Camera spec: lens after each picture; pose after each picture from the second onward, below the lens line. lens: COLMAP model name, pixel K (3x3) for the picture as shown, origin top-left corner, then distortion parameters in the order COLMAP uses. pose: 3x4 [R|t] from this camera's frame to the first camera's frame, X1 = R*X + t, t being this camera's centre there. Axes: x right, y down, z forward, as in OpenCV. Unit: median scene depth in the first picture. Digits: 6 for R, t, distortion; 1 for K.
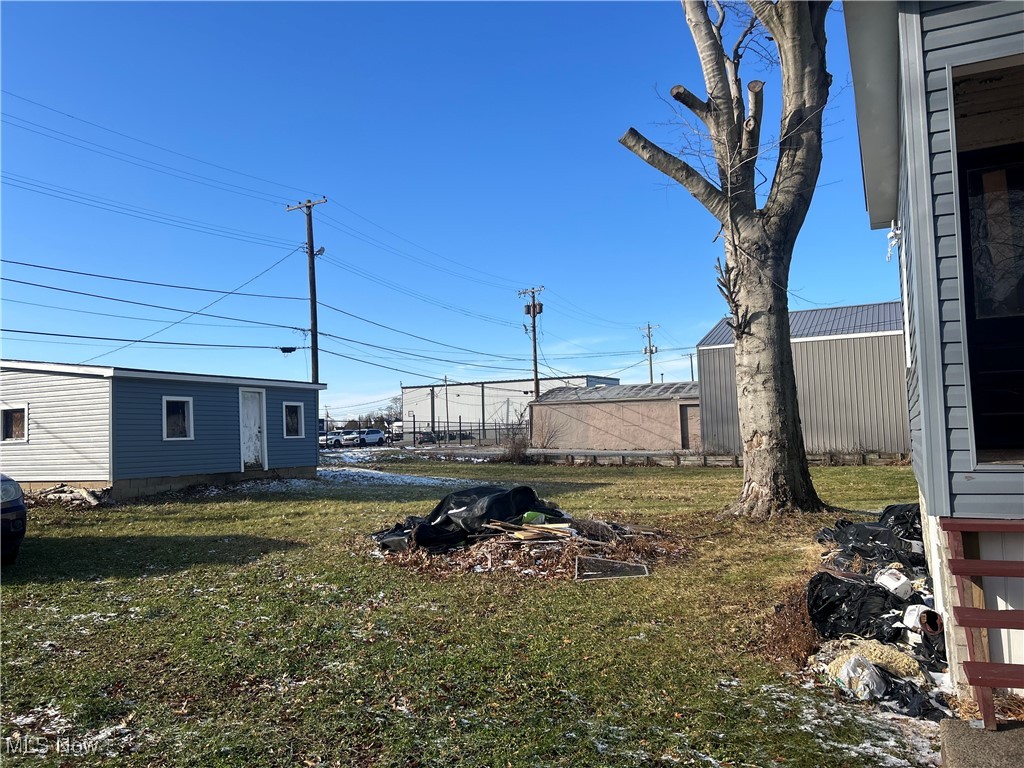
lens RADIAL K [[769.2, 0, 508.1], [0, 769.2, 389.0], [0, 0, 1]] dist [0.055332, -0.053704]
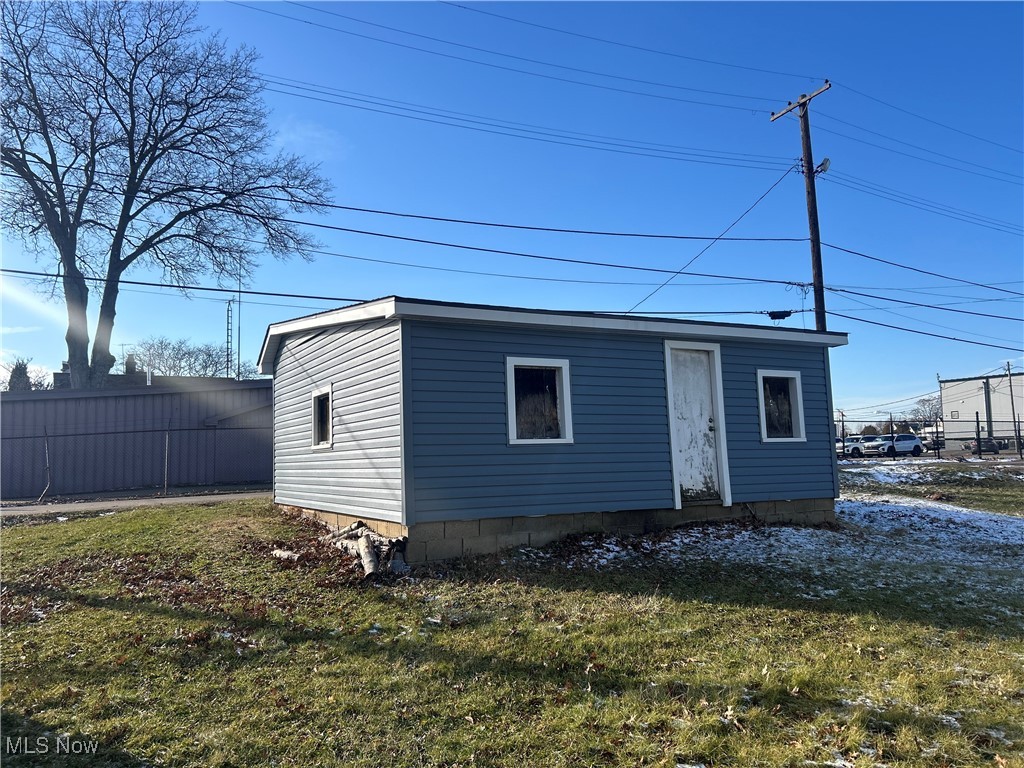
lens RADIAL K [[769.2, 0, 508.1], [0, 769.2, 389.0], [0, 0, 1]] dist [0.055332, -0.053704]
pose [[0.806479, -0.042256, -0.589751, -0.036767], [0.036428, 0.999099, -0.021772, 0.010034], [0.590139, -0.003925, 0.807292, 0.145549]]
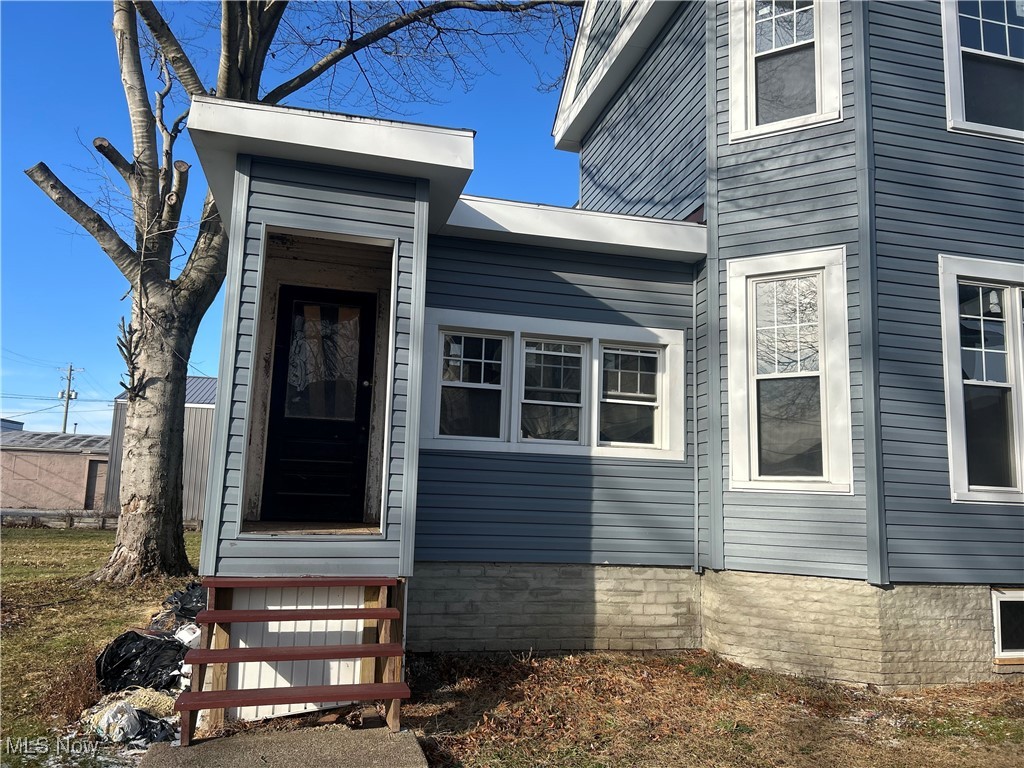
lens RADIAL K [[769.2, 0, 508.1], [0, 769.2, 389.0], [0, 0, 1]] dist [0.055332, -0.053704]
pose [[0.761567, 0.146818, 0.631238, 0.033783], [-0.094389, 0.988743, -0.116092, -0.009769], [-0.641176, 0.028830, 0.766852, -0.082179]]
